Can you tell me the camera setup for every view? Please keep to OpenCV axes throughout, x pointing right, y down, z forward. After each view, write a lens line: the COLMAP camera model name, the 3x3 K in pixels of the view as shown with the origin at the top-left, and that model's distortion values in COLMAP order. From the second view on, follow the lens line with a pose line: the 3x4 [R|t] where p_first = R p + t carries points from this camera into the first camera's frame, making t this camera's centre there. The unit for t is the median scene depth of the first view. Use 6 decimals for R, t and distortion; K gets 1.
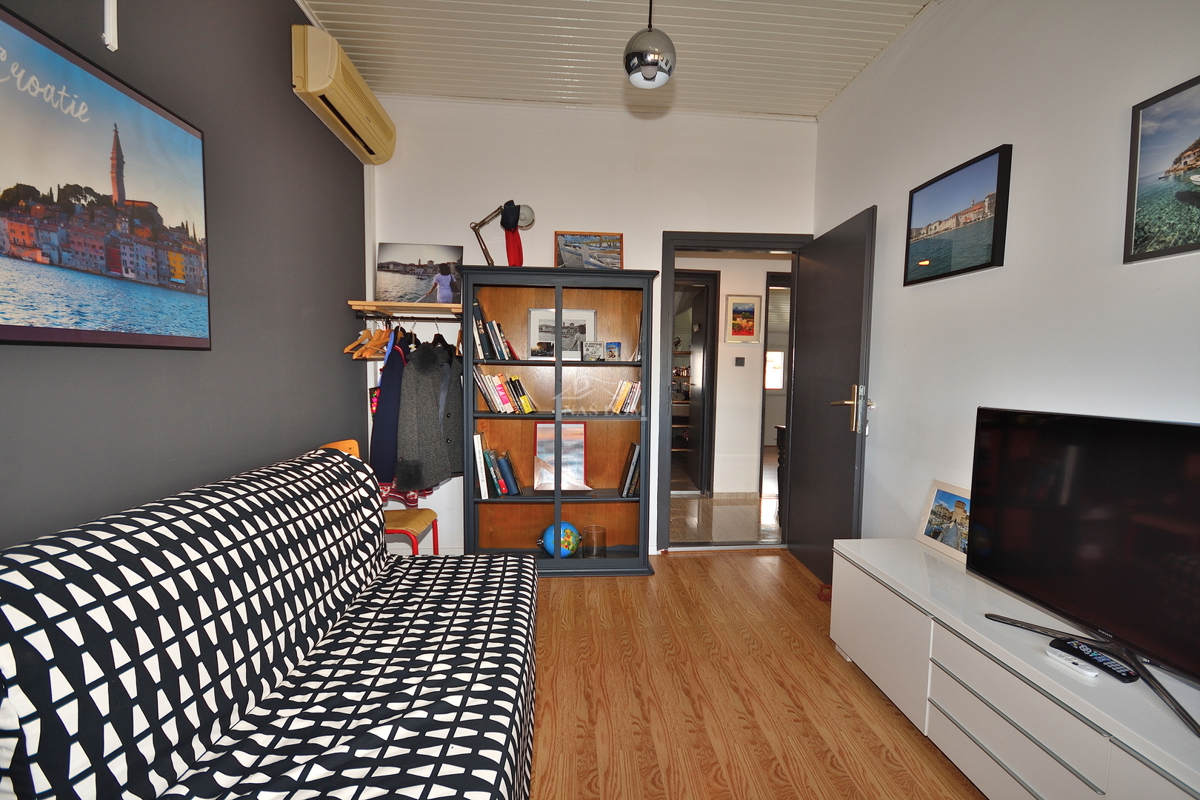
lens RADIAL K [[526.9, 0, 601.9], [0, 526.9, 405.5], [0, 0, 1]] dist [0.009369, -0.009186]
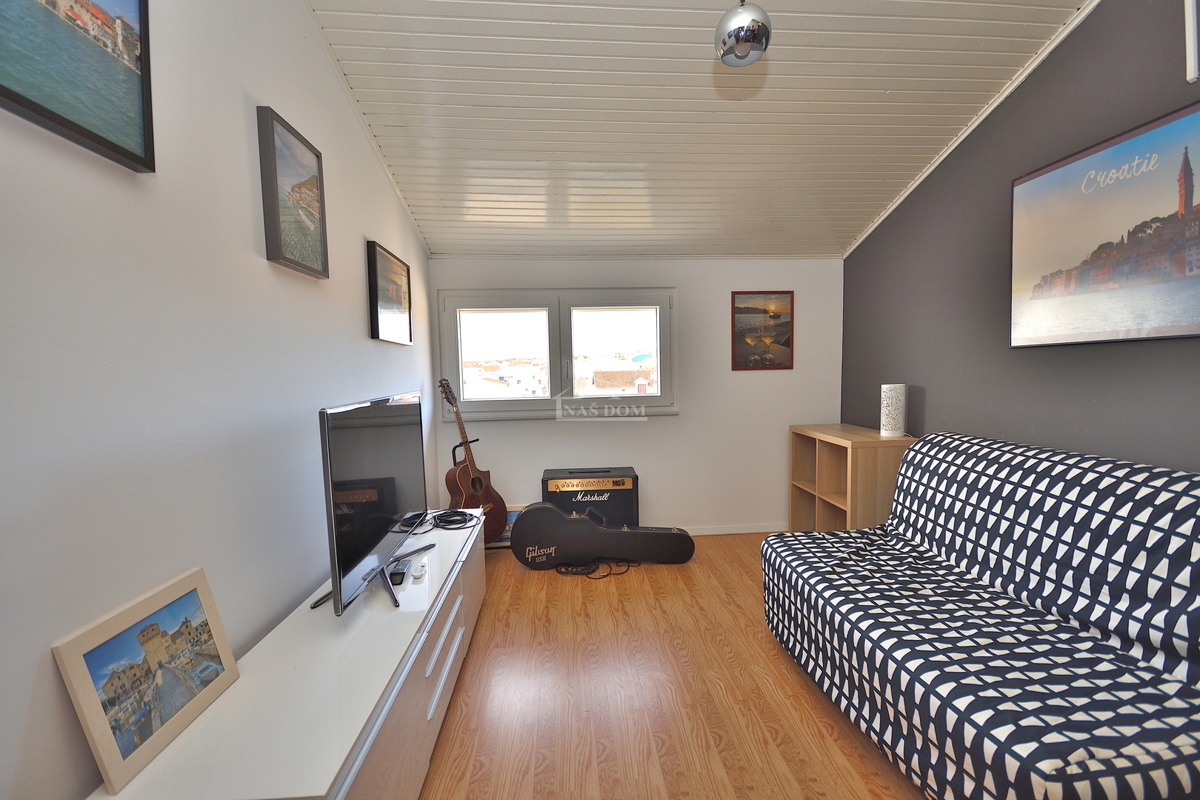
lens RADIAL K [[526.9, 0, 596.2], [0, 526.9, 406.2], [0, 0, 1]] dist [0.009369, -0.009186]
pose [[-0.999918, 0.006165, -0.011218, 0.326119], [0.004490, 0.989626, 0.143599, -0.112663], [0.011987, 0.143537, -0.989572, 1.806542]]
